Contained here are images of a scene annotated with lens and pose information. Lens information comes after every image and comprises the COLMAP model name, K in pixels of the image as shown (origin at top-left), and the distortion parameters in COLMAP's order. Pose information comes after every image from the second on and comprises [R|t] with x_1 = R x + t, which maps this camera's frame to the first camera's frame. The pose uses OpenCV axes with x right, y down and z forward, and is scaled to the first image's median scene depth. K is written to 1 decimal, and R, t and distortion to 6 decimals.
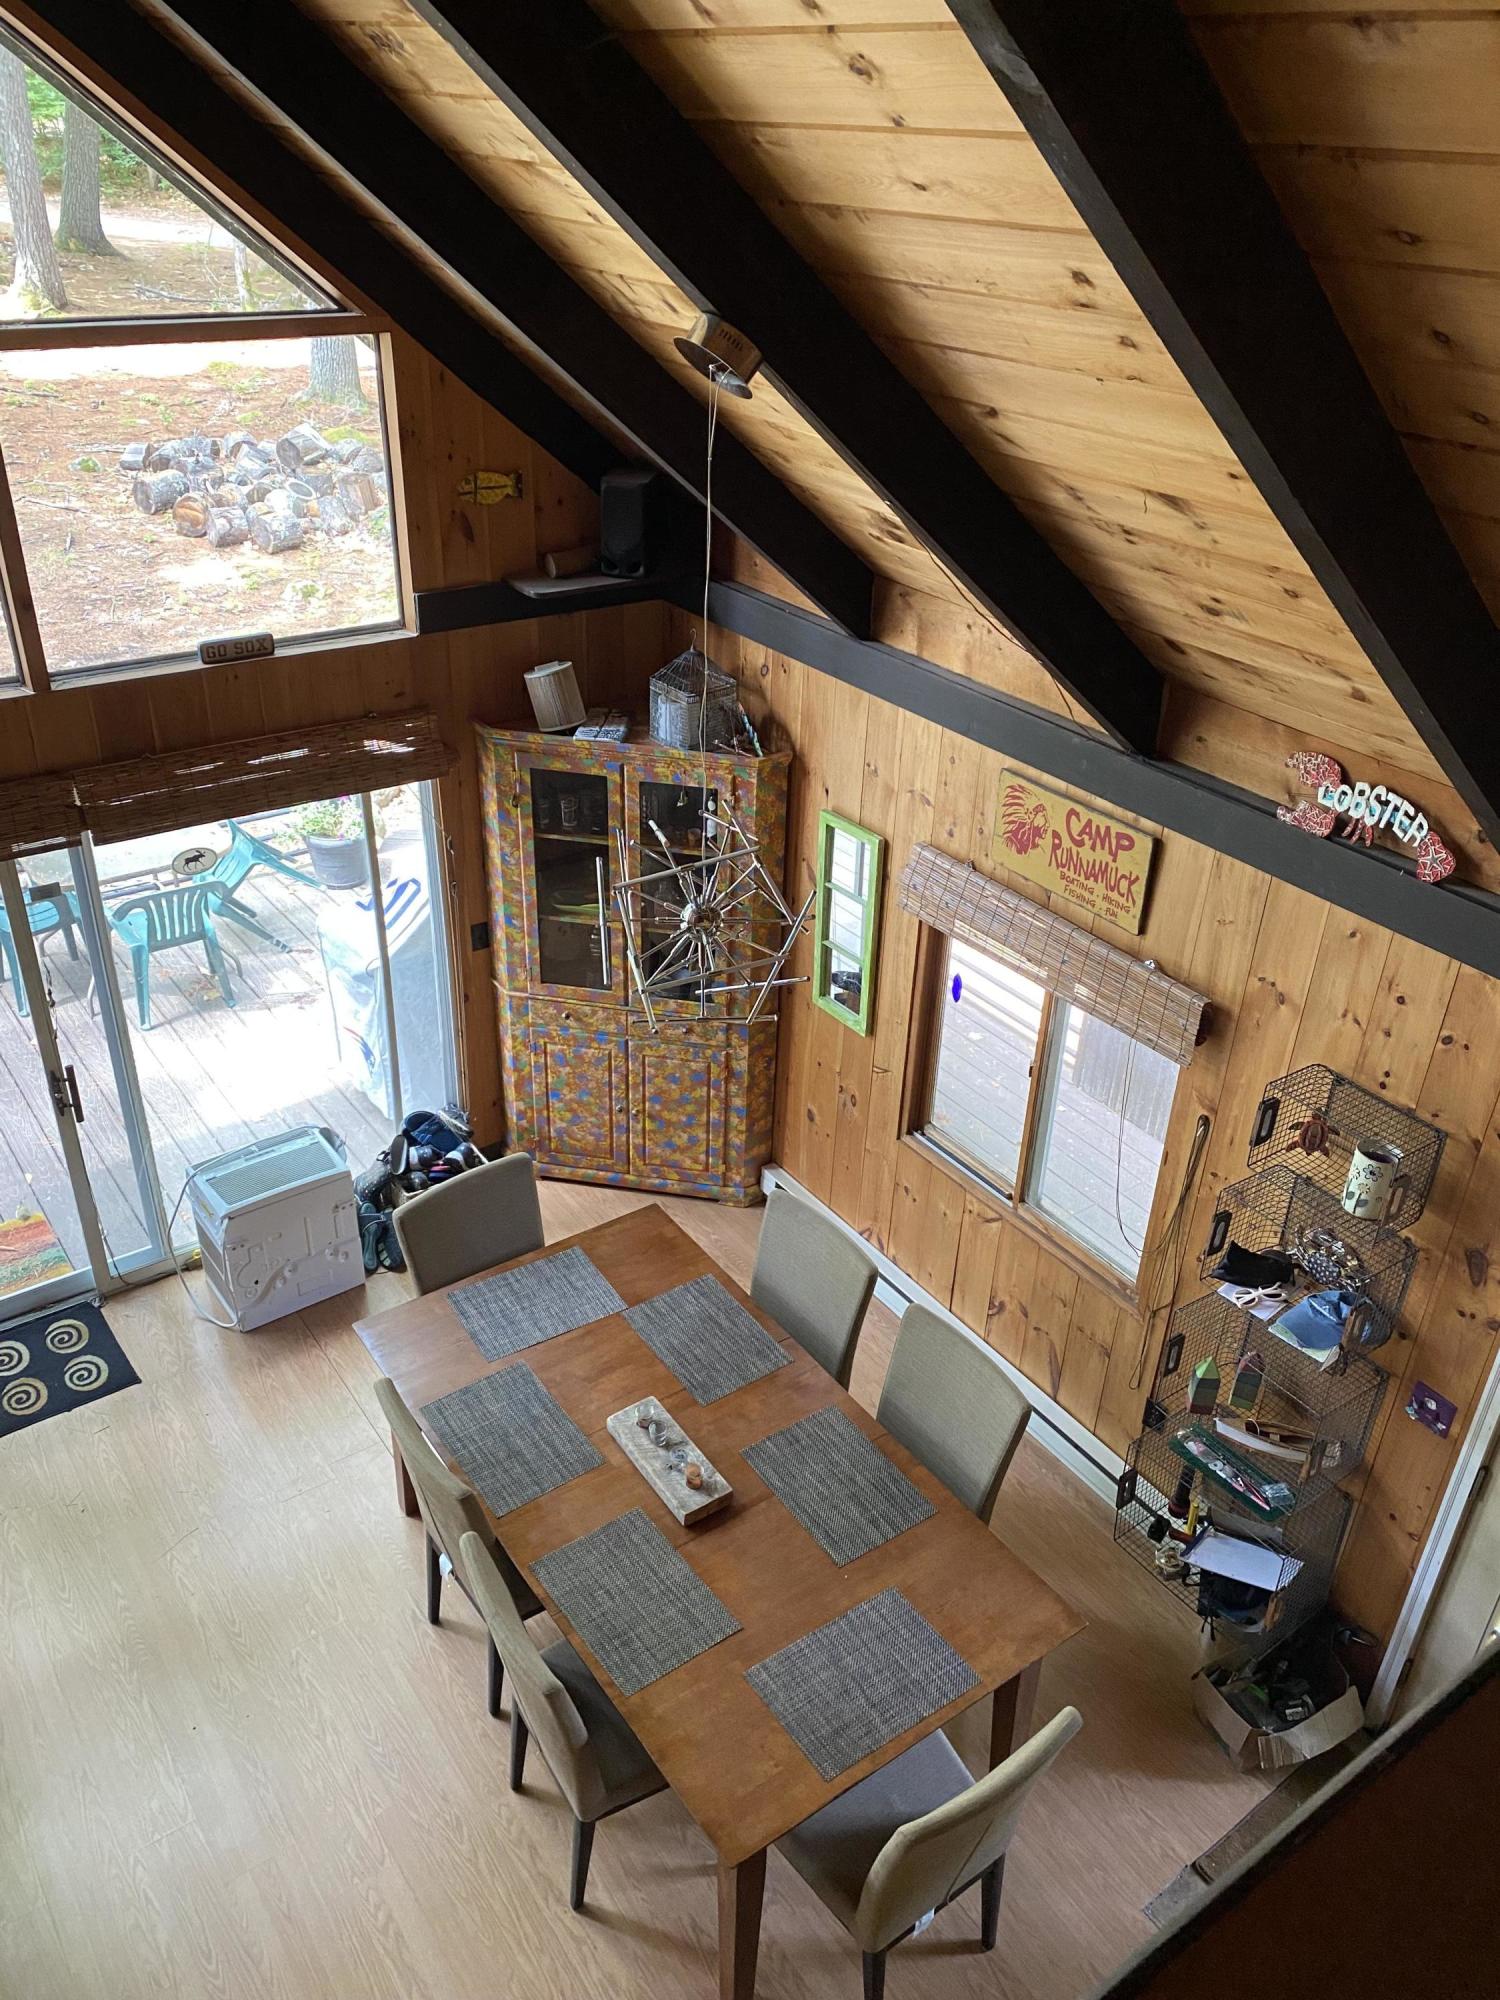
lens RADIAL K [[1515.2, 0, 765.6], [0, 1515.2, 973.4], [0, 0, 1]] dist [0.030448, -0.035839]
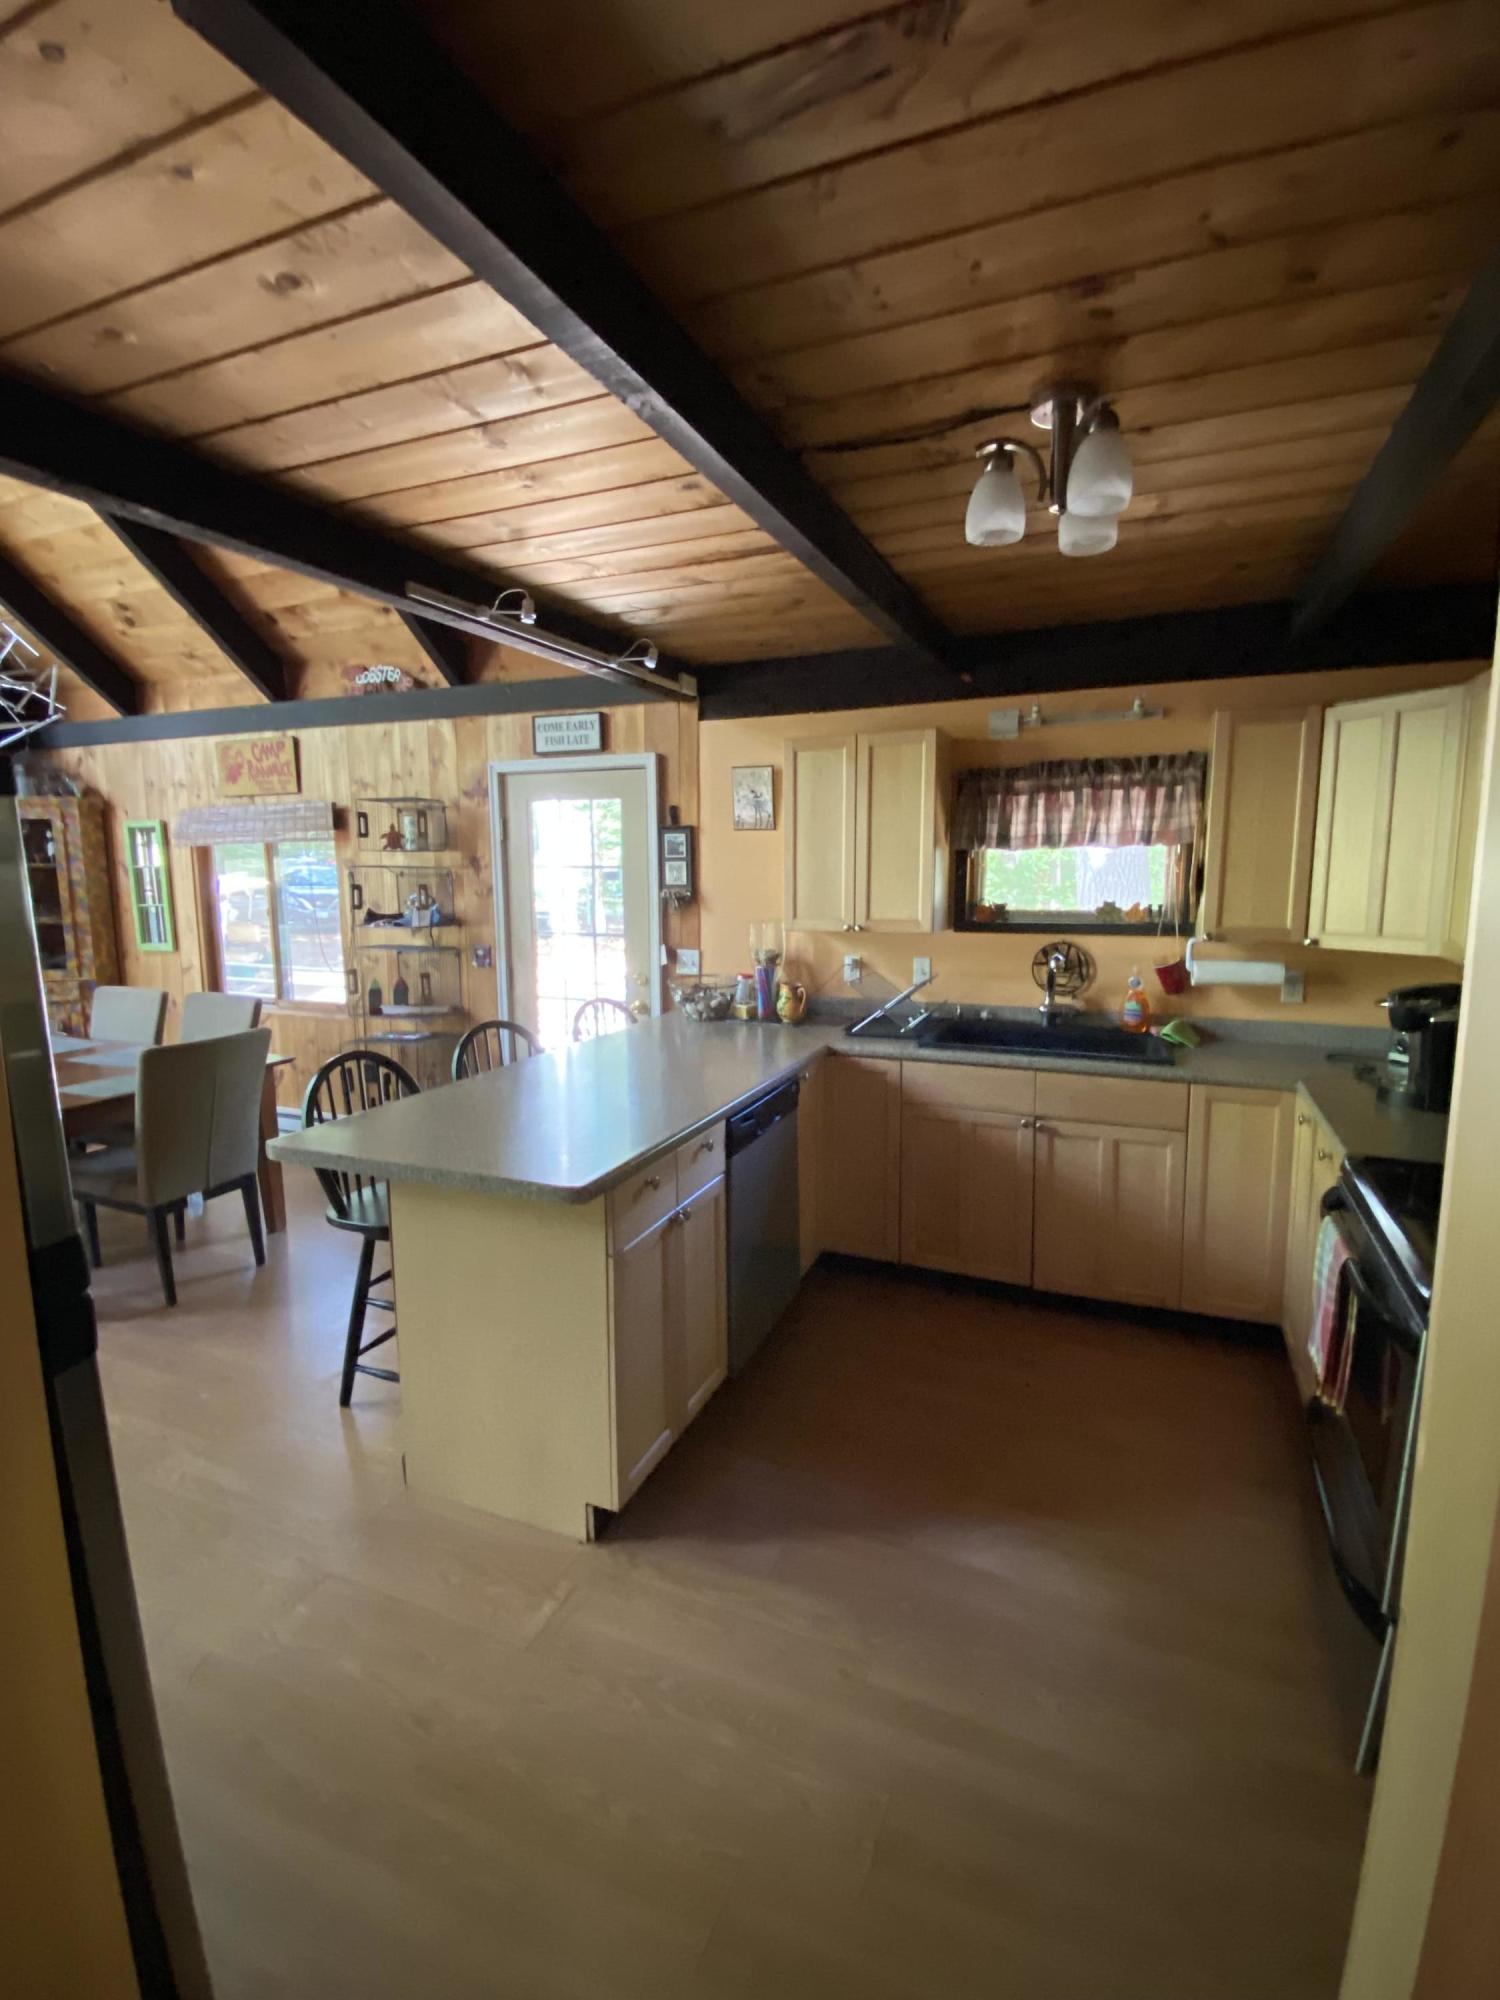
lens RADIAL K [[945.1, 0, 749.6], [0, 945.1, 1009.8], [0, 0, 1]] dist [0.000738, -0.000422]
pose [[0.853776, -0.115170, 0.507743, 0.072960], [0.287422, 0.917414, -0.275209, 0.584260], [-0.434115, 0.380903, 0.816368, -0.111192]]
